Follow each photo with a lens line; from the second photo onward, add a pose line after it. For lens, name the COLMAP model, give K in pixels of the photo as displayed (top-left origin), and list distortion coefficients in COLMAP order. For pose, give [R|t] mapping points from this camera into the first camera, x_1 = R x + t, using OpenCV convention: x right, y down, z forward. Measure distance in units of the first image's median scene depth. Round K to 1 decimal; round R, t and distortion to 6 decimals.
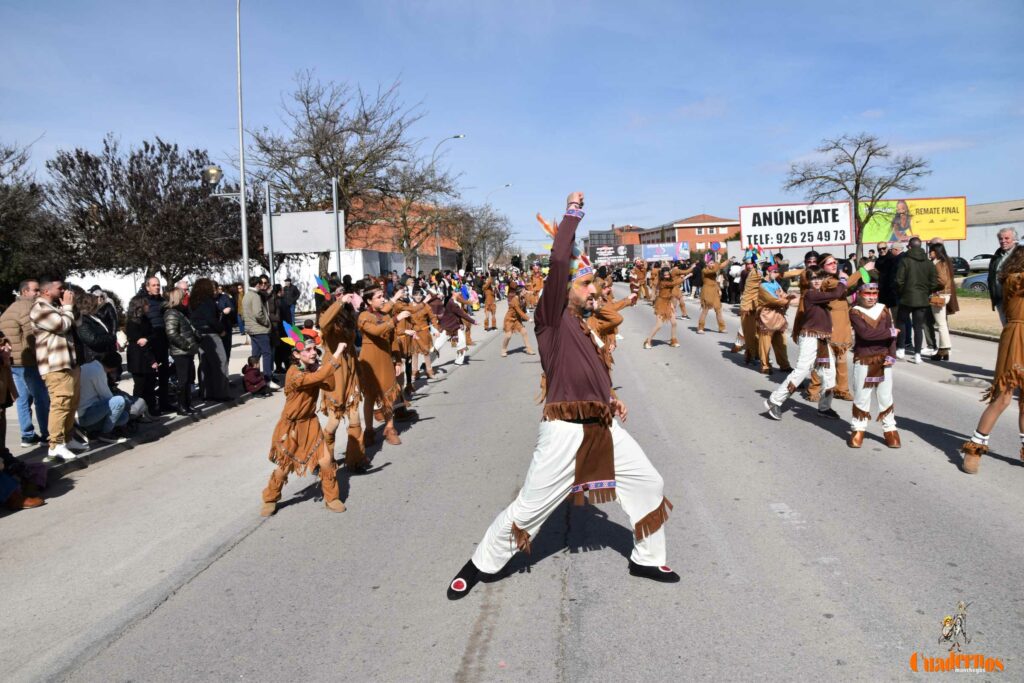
lens RADIAL K [[810.8, 0, 508.7], [0, 810.8, 335.6], [0, 0, 1]] dist [-0.165752, 0.128341]
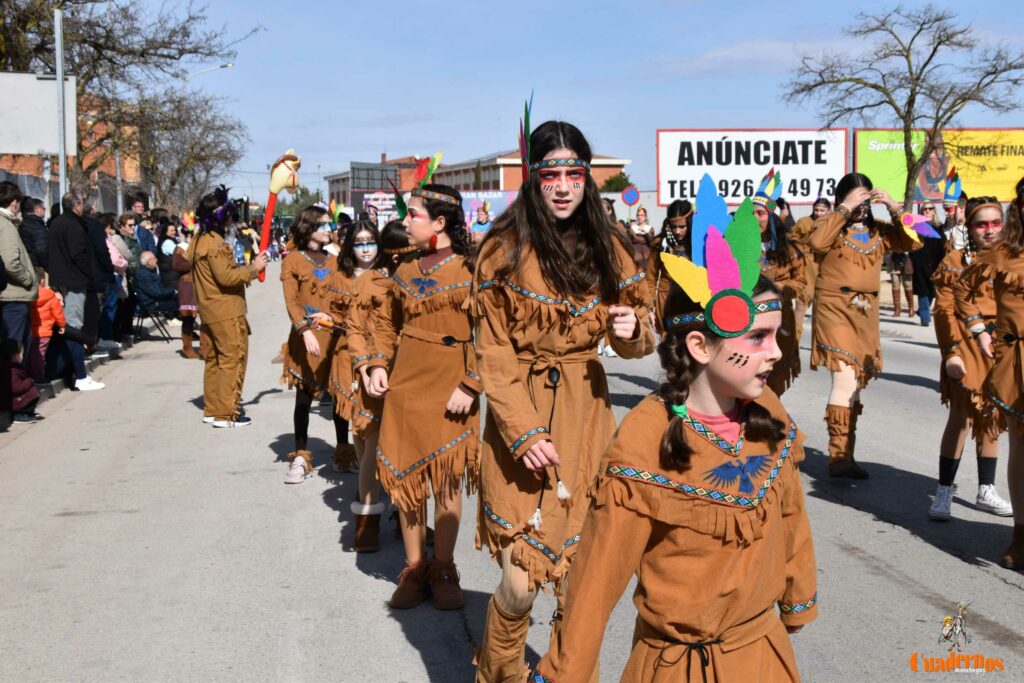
lens RADIAL K [[1474.9, 0, 508.6], [0, 1474.9, 338.0], [0, 0, 1]] dist [0.031510, 0.439433]
pose [[0.973797, 0.030504, 0.225362, -0.084466], [-0.027646, 0.999493, -0.015825, 0.011459], [-0.225730, 0.009180, 0.974147, 0.001732]]
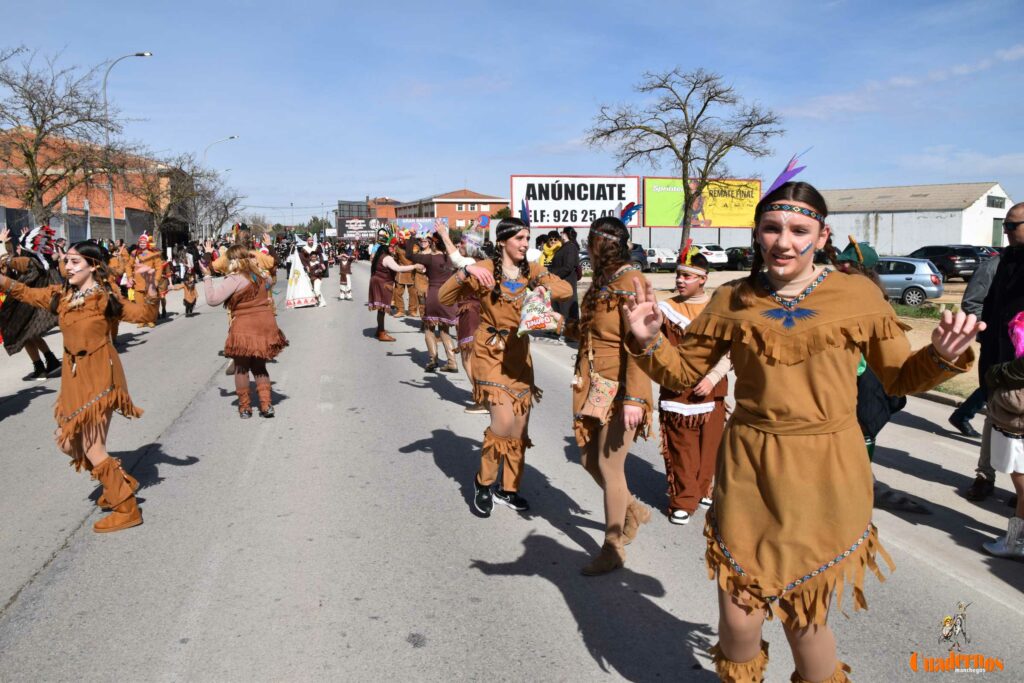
lens RADIAL K [[834.8, 0, 505.4], [0, 834.8, 339.7], [0, 0, 1]] dist [-0.165704, 0.145103]
pose [[0.957461, 0.012490, 0.288293, 0.070095], [-0.021564, 0.999366, 0.028320, -0.028824], [-0.287756, -0.033332, 0.957123, 0.318566]]
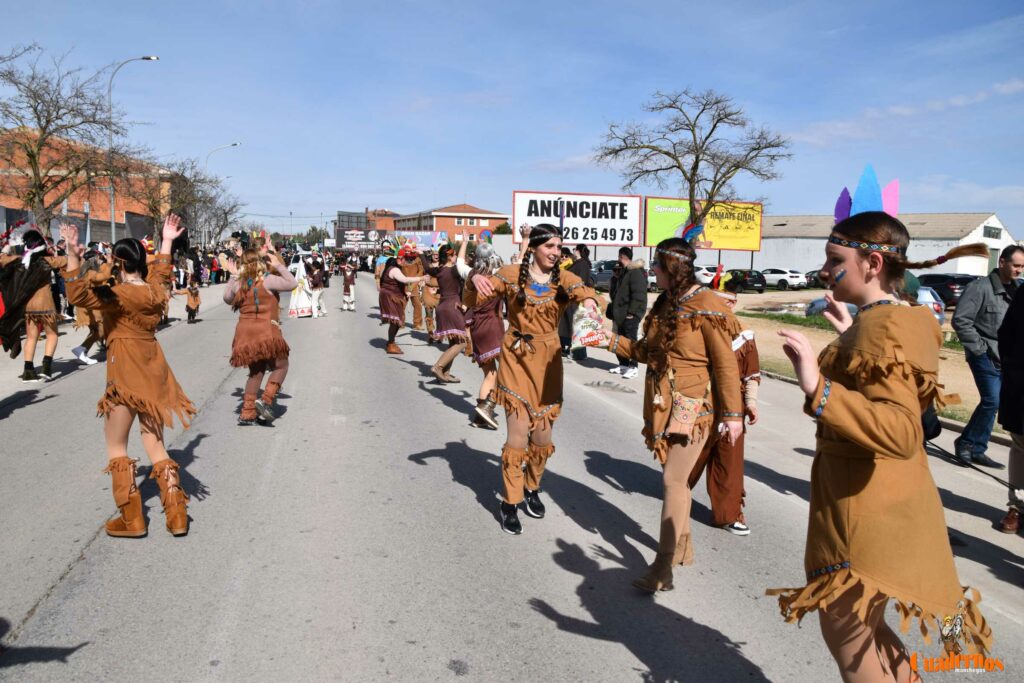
lens RADIAL K [[834.3, 0, 511.3], [0, 834.3, 346.8], [0, 0, 1]] dist [-0.169054, 0.150332]
pose [[0.952607, 0.042740, 0.301187, 0.064498], [-0.050352, 0.998577, 0.017551, -0.028651], [-0.300008, -0.031884, 0.953404, 0.324052]]
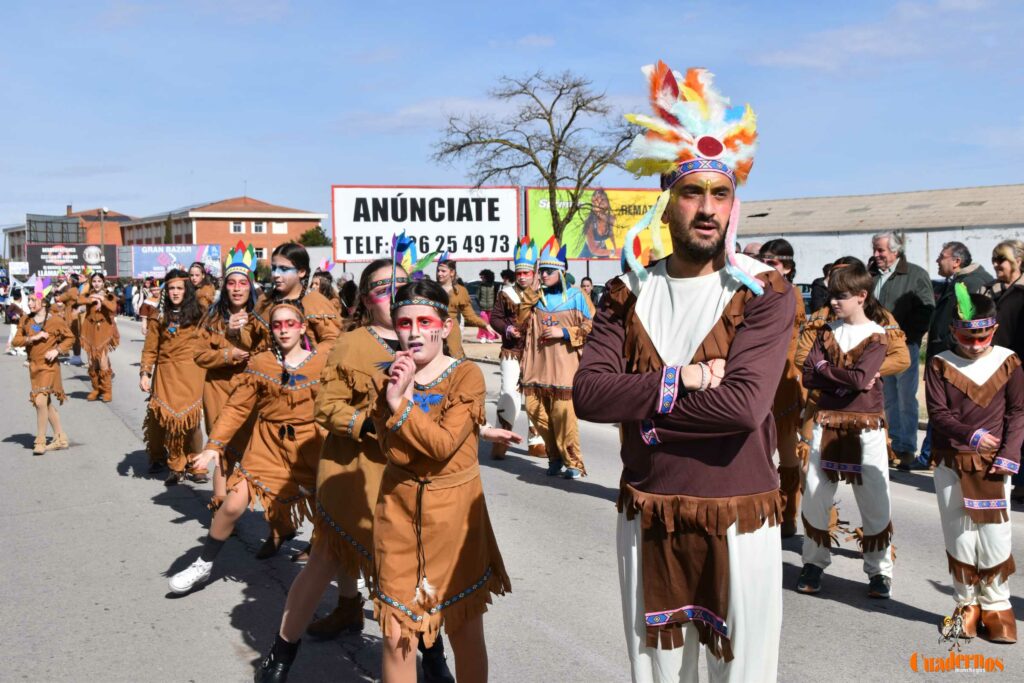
lens RADIAL K [[1474.9, 0, 510.2], [0, 1474.9, 346.5], [0, 0, 1]] dist [0.027565, 0.454079]
pose [[0.910990, 0.025178, 0.411658, -0.043187], [-0.005243, 0.998761, -0.049485, 0.006353], [-0.412394, 0.042922, 0.909994, 0.000734]]
